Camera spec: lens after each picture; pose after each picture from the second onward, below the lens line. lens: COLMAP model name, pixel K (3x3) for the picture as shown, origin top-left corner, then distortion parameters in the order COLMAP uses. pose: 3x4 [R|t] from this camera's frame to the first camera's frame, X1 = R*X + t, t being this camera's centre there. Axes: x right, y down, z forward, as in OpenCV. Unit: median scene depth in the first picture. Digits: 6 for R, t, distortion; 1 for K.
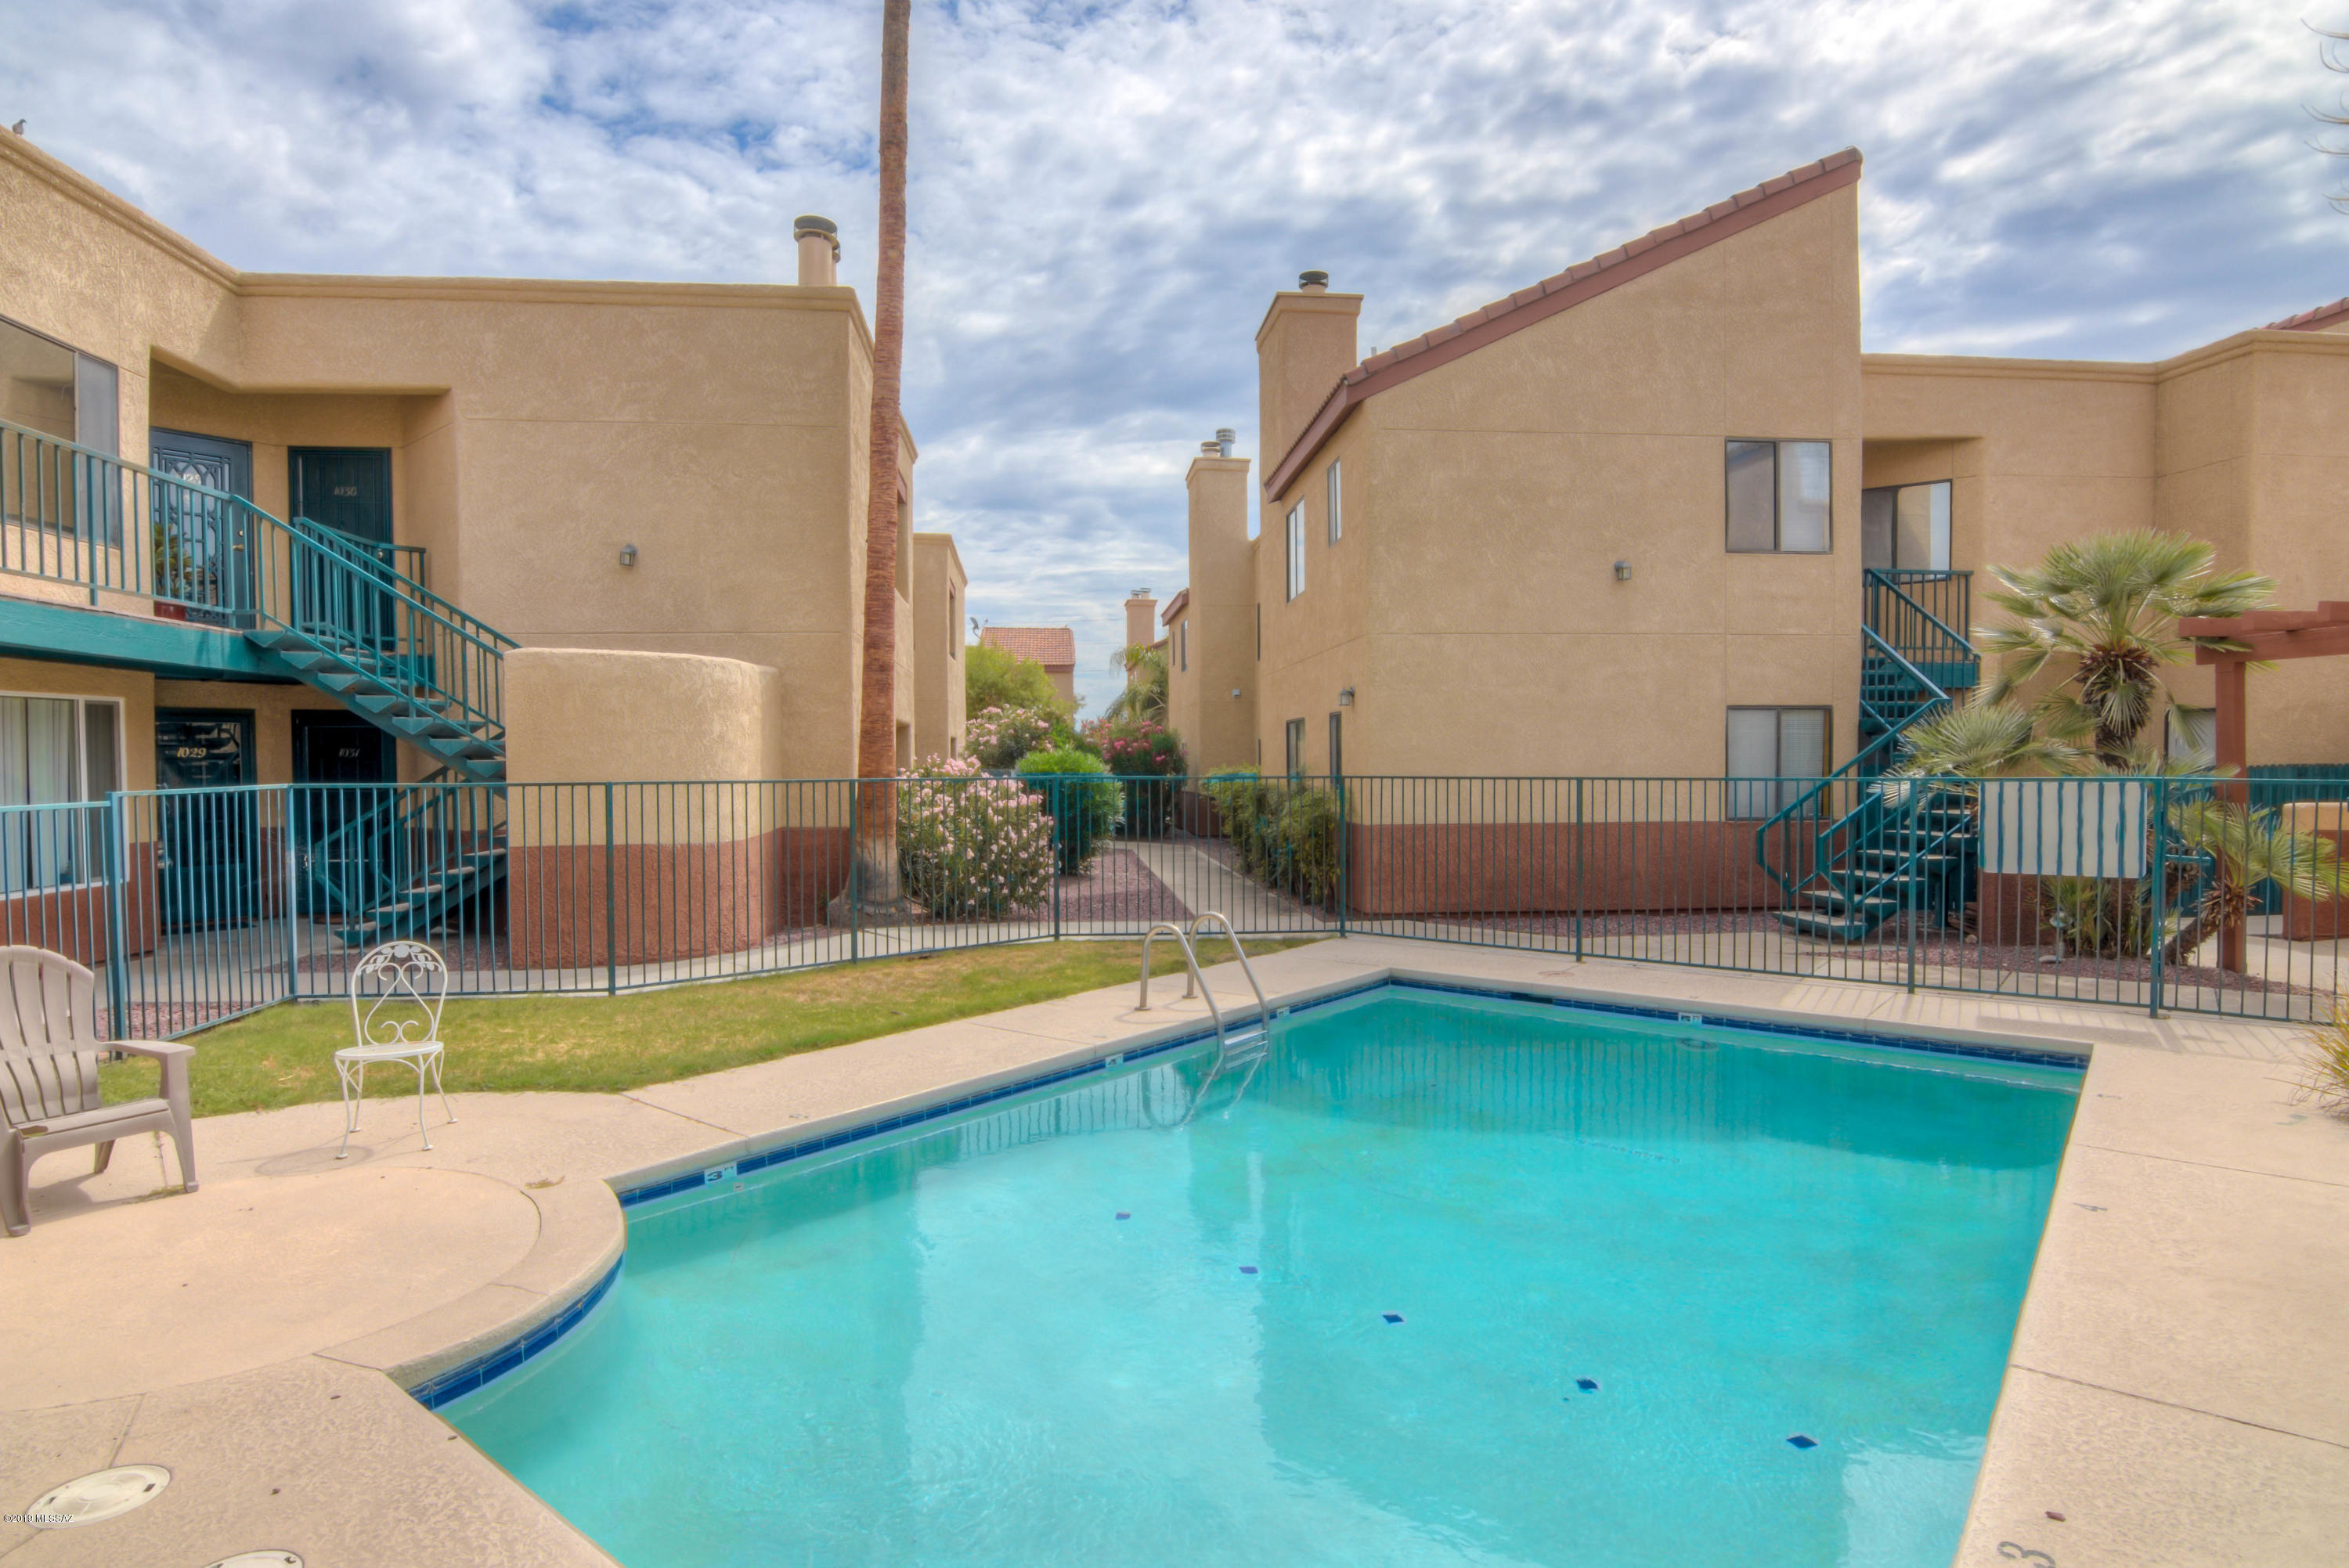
lens RADIAL K [[1266.6, 0, 1174.7], [0, 1266.6, 783.9], [0, 0, 1]] dist [-0.003059, -0.012861]
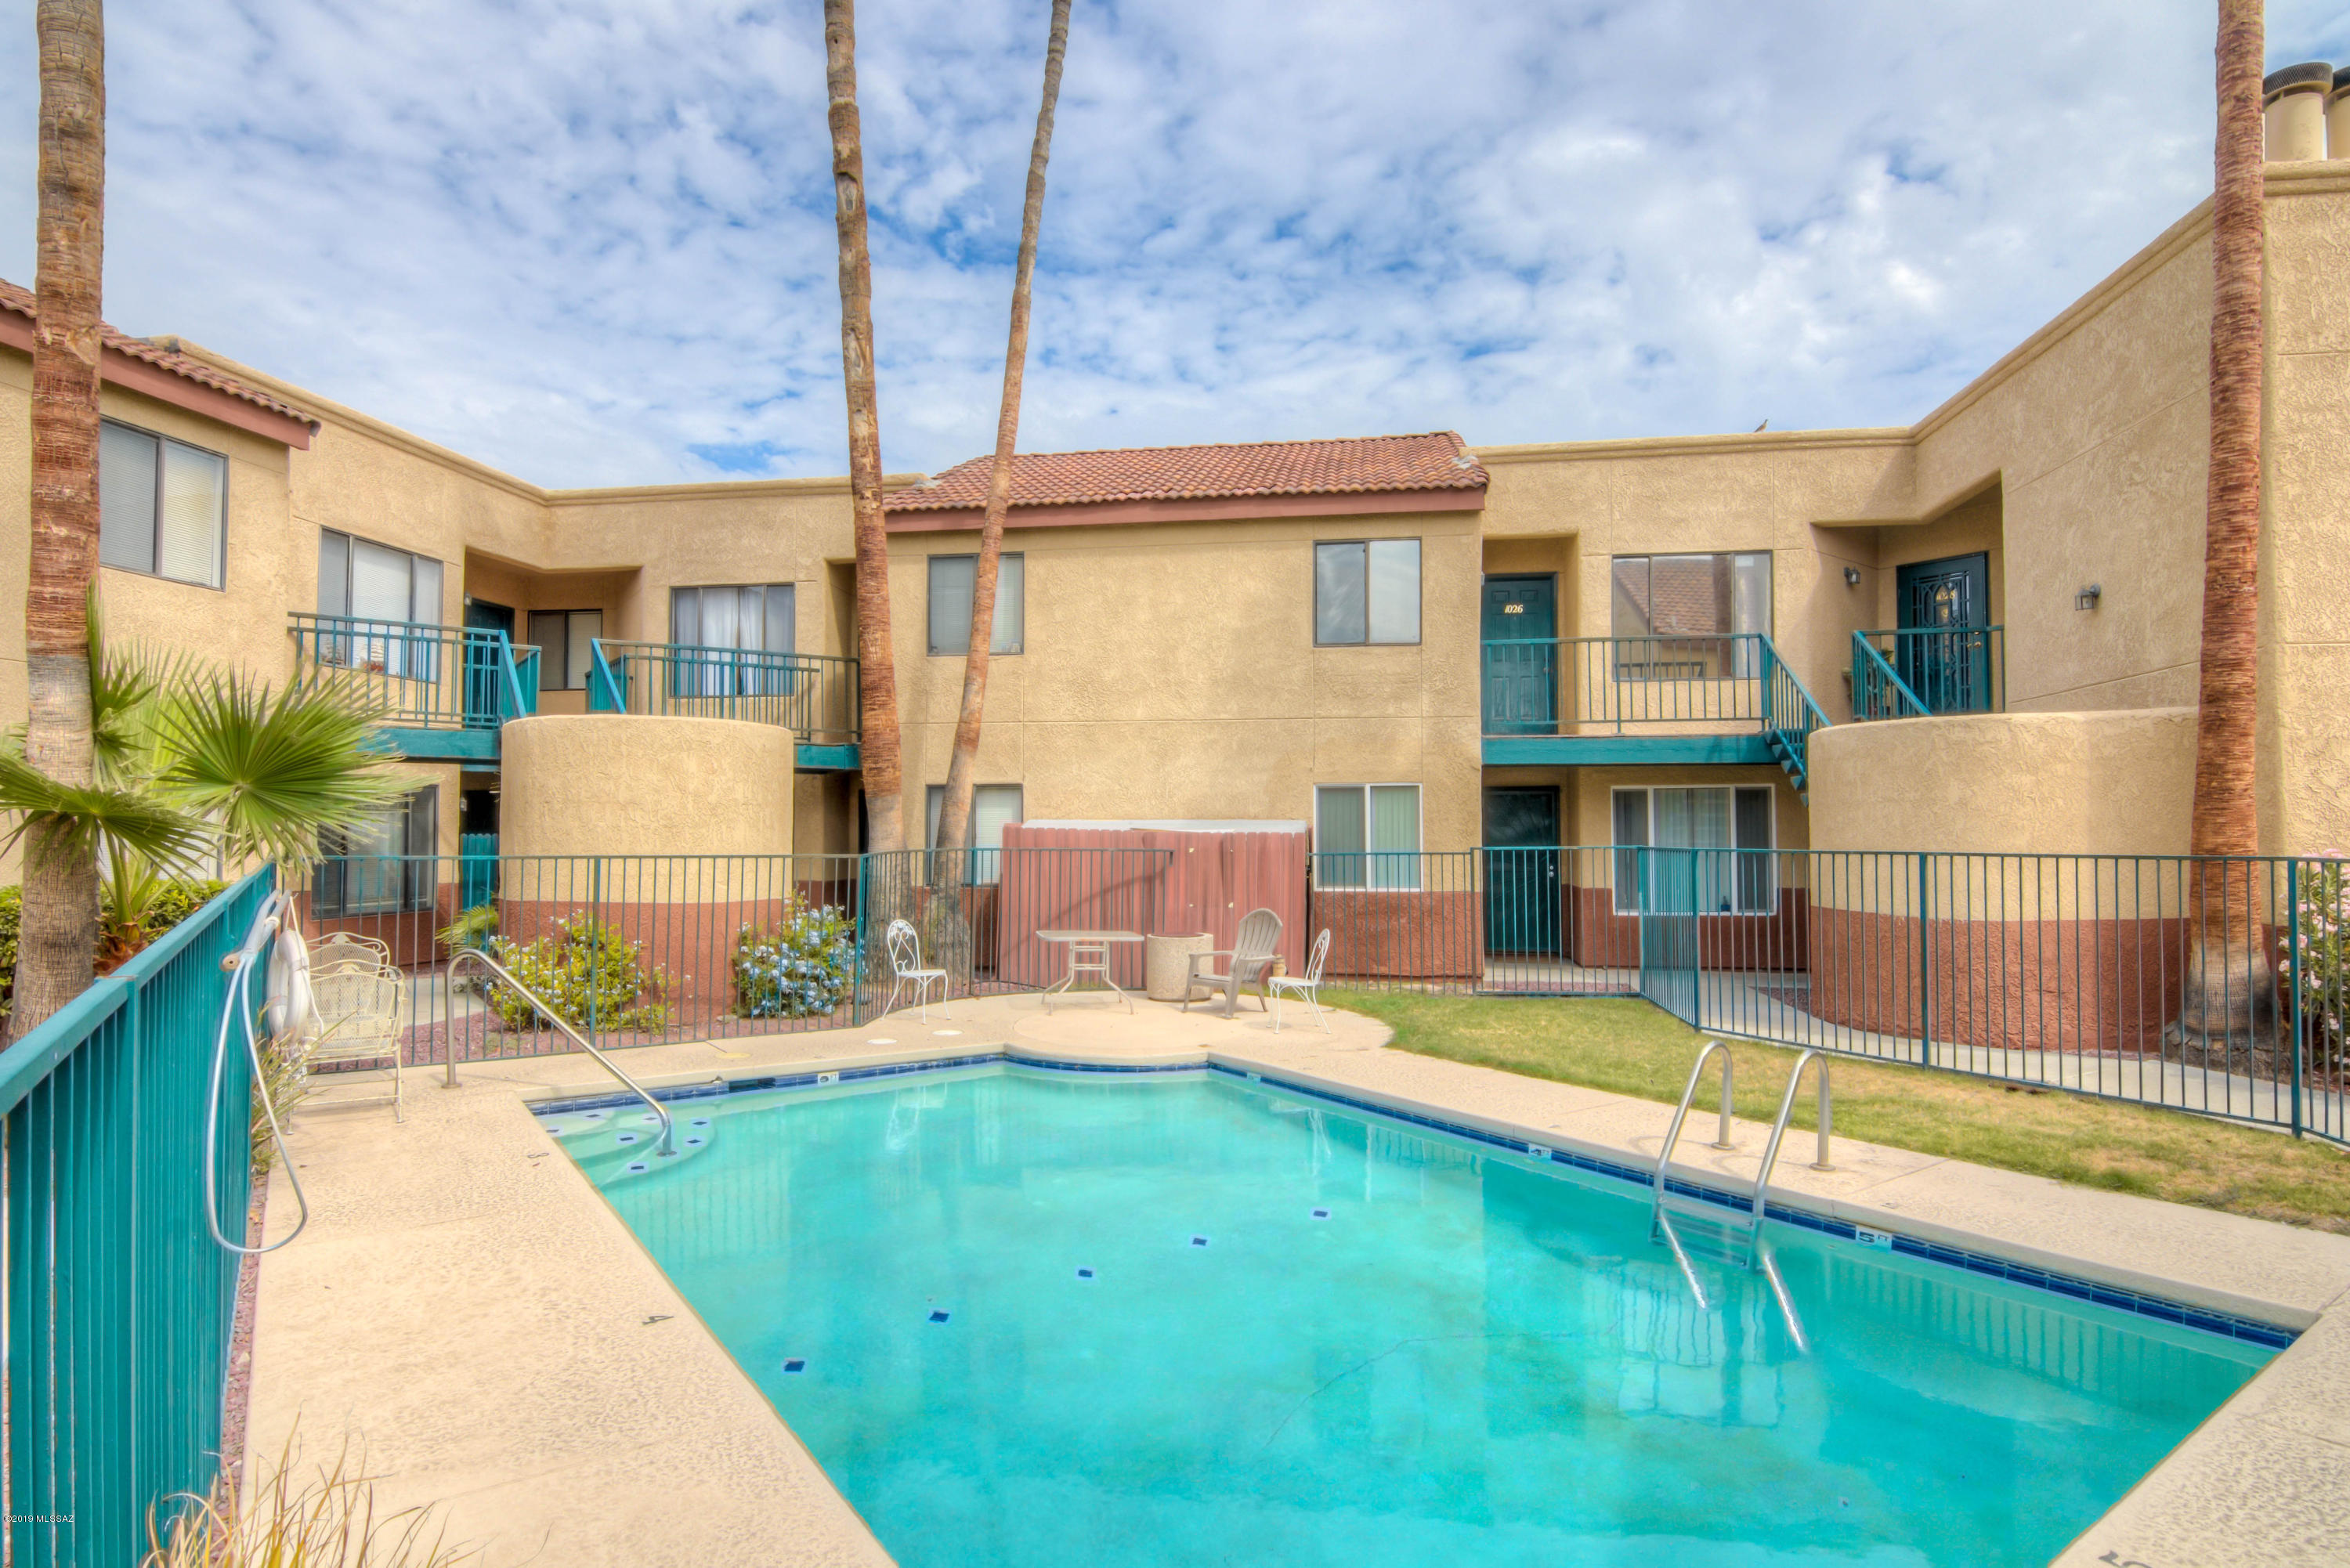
lens RADIAL K [[1267.2, 0, 1172.4], [0, 1267.2, 805.0], [0, 0, 1]] dist [-0.003059, -0.012861]
pose [[-0.291615, -0.014461, -0.956426, 0.672109], [-0.016111, 0.999818, -0.010205, -0.018235], [0.956400, 0.012434, -0.291795, 0.722845]]
